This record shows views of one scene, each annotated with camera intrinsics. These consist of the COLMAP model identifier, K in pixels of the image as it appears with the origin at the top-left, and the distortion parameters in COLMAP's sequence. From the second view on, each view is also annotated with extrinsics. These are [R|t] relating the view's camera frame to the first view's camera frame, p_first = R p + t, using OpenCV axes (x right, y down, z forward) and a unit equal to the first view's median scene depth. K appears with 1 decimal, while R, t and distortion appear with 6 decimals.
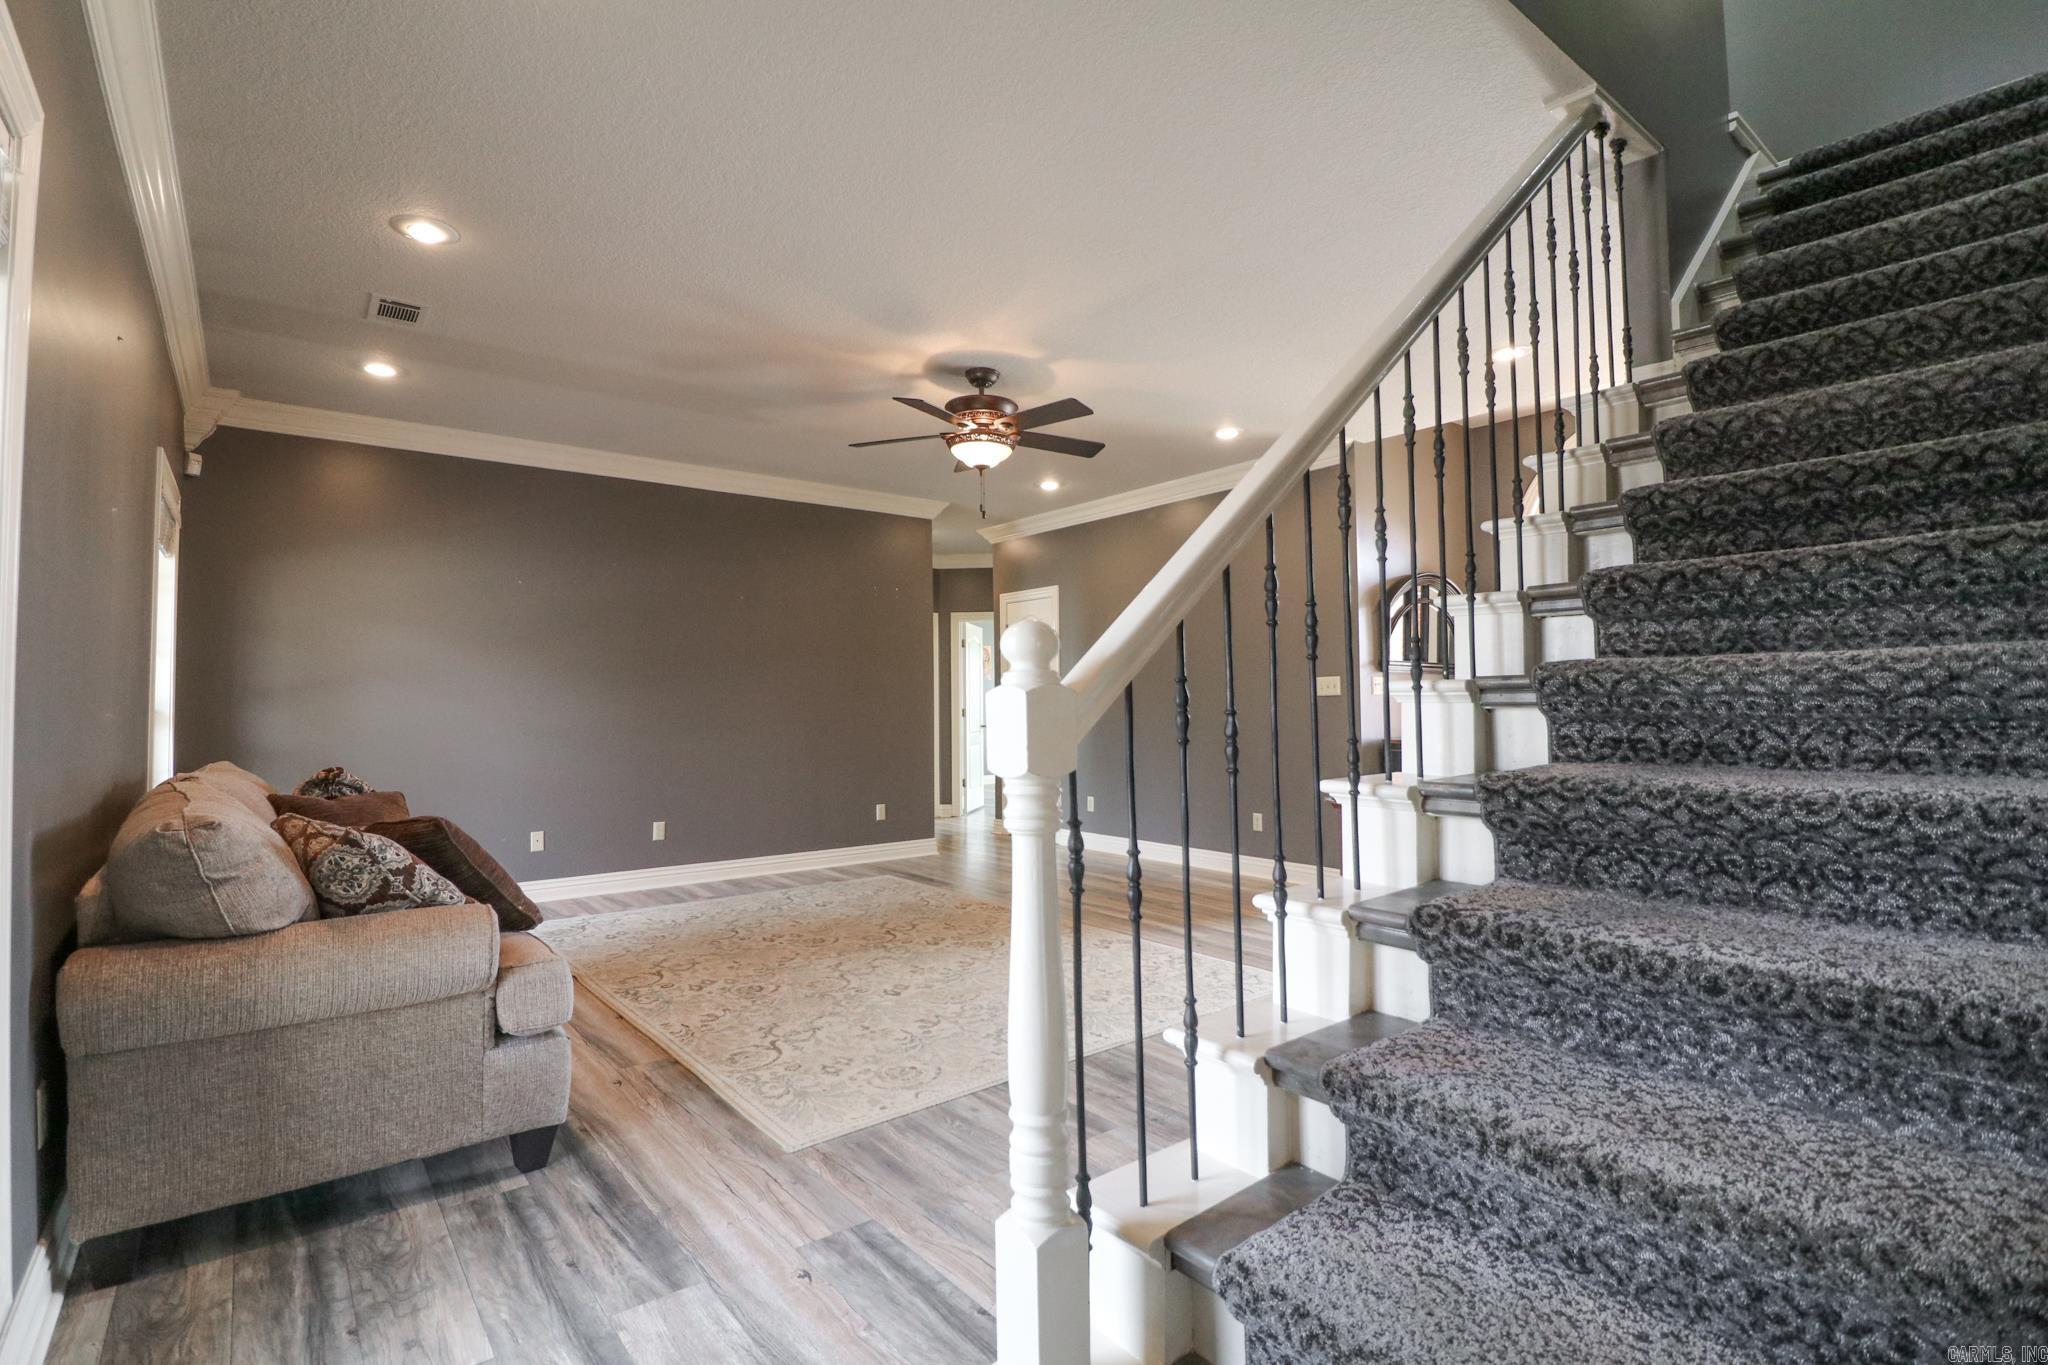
lens RADIAL K [[962.8, 0, 1014.8], [0, 962.8, 662.6], [0, 0, 1]] dist [-0.002004, -0.010870]
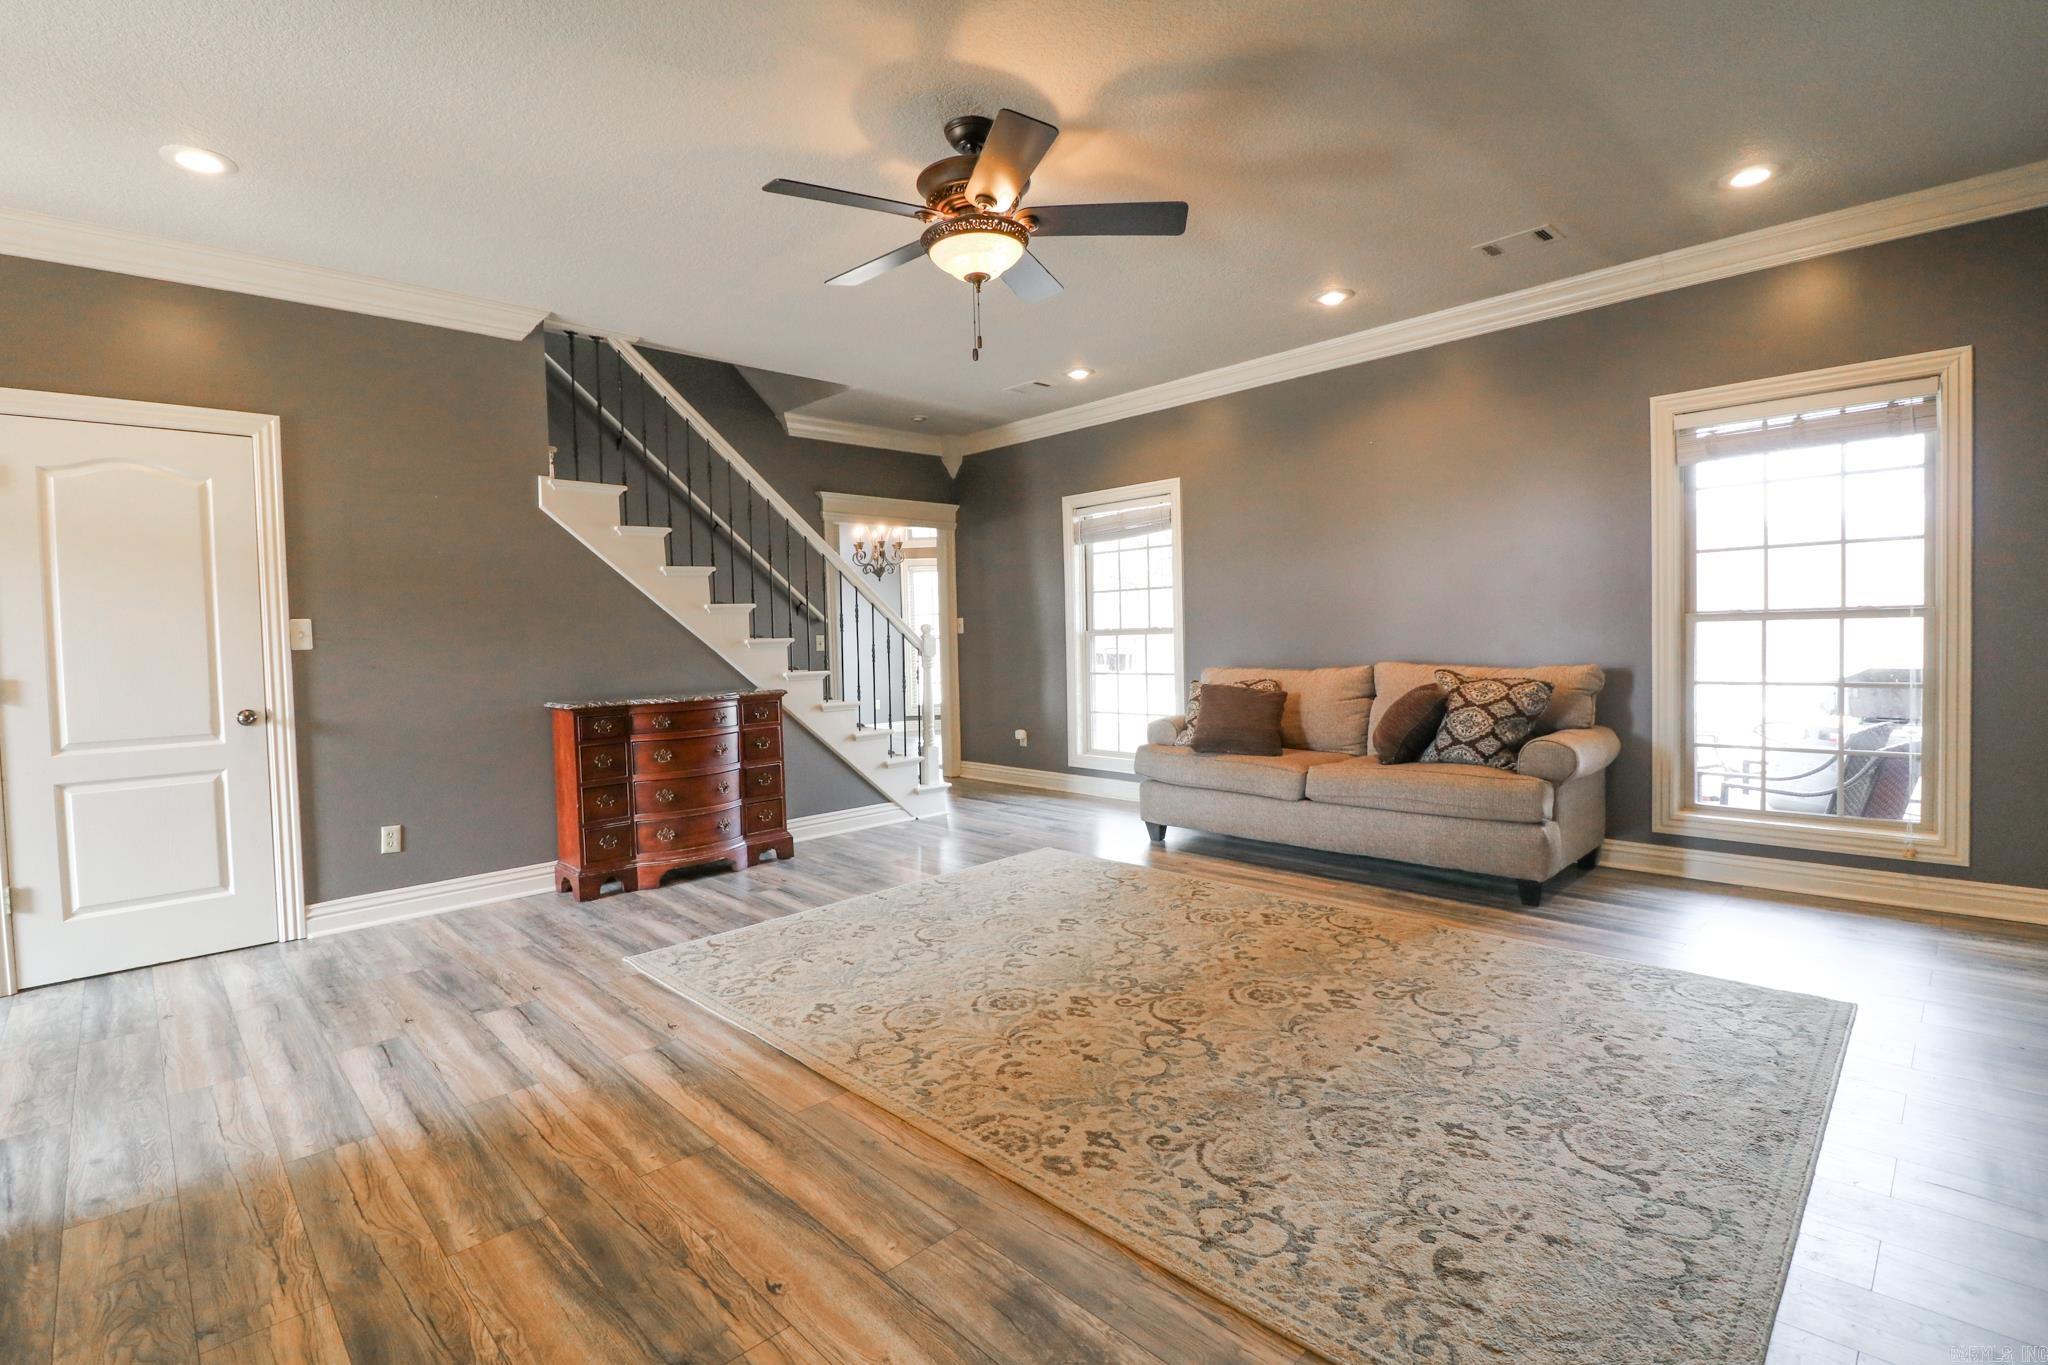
lens RADIAL K [[943.2, 0, 1013.6], [0, 943.2, 664.9], [0, 0, 1]] dist [-0.001823, -0.011397]
pose [[-0.994351, 0.040359, -0.098173, 0.016989], [0.041624, 0.999074, -0.010871, 0.077122], [0.097643, -0.014896, -0.995110, 1.895695]]
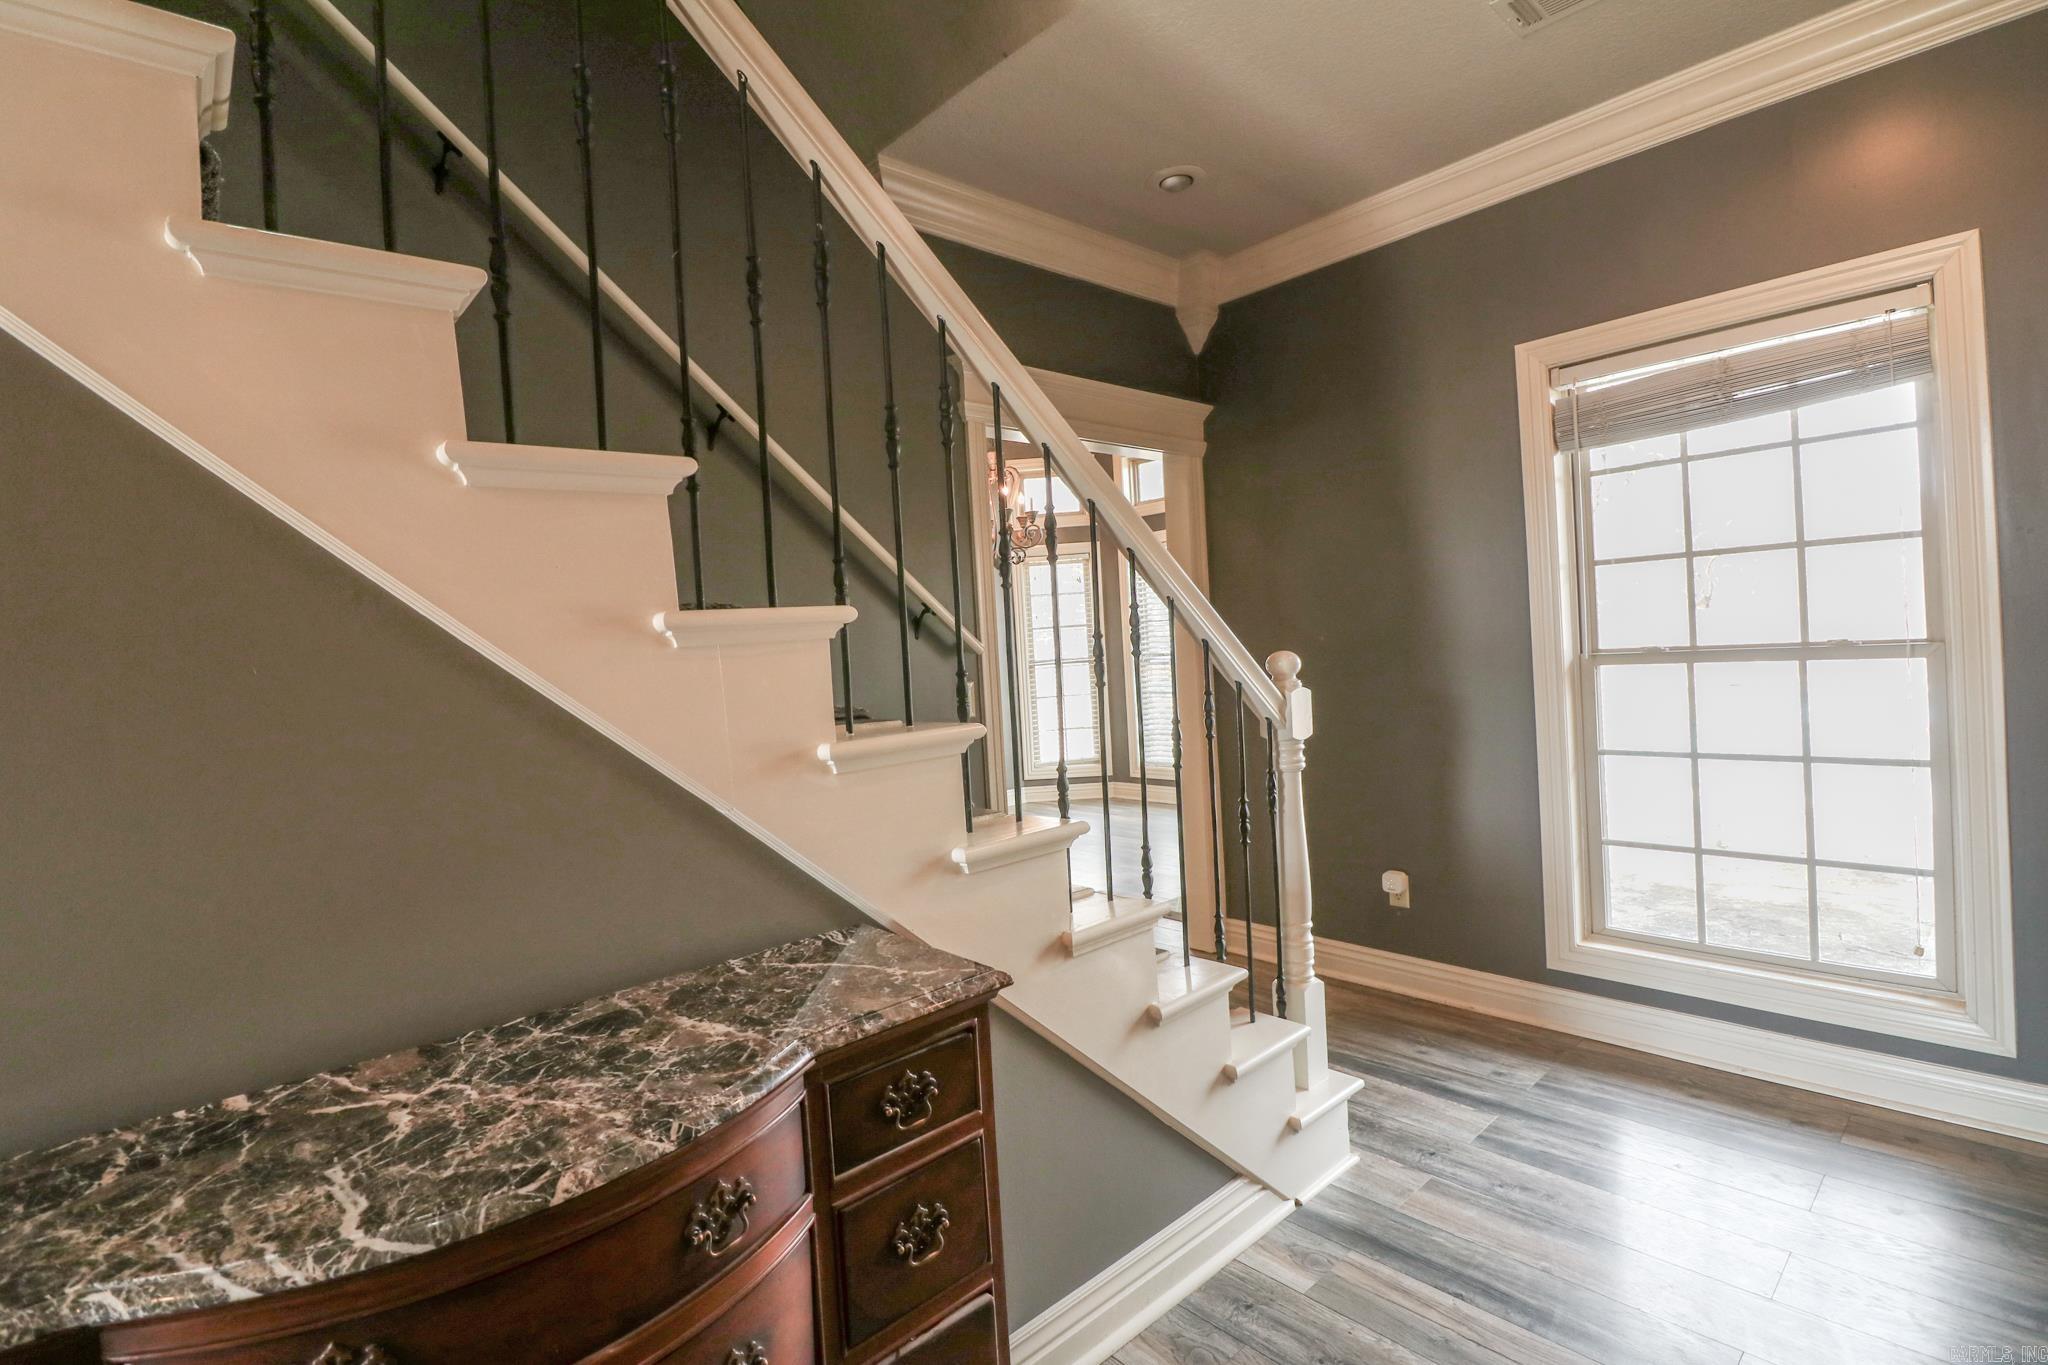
lens RADIAL K [[962.8, 0, 1014.8], [0, 962.8, 662.6], [0, 0, 1]] dist [-0.002004, -0.010870]
pose [[-0.995788, 0.069477, -0.059822, 0.204535], [0.071125, 0.997132, -0.025873, -0.003286], [0.057853, -0.030019, -0.997874, 0.915761]]
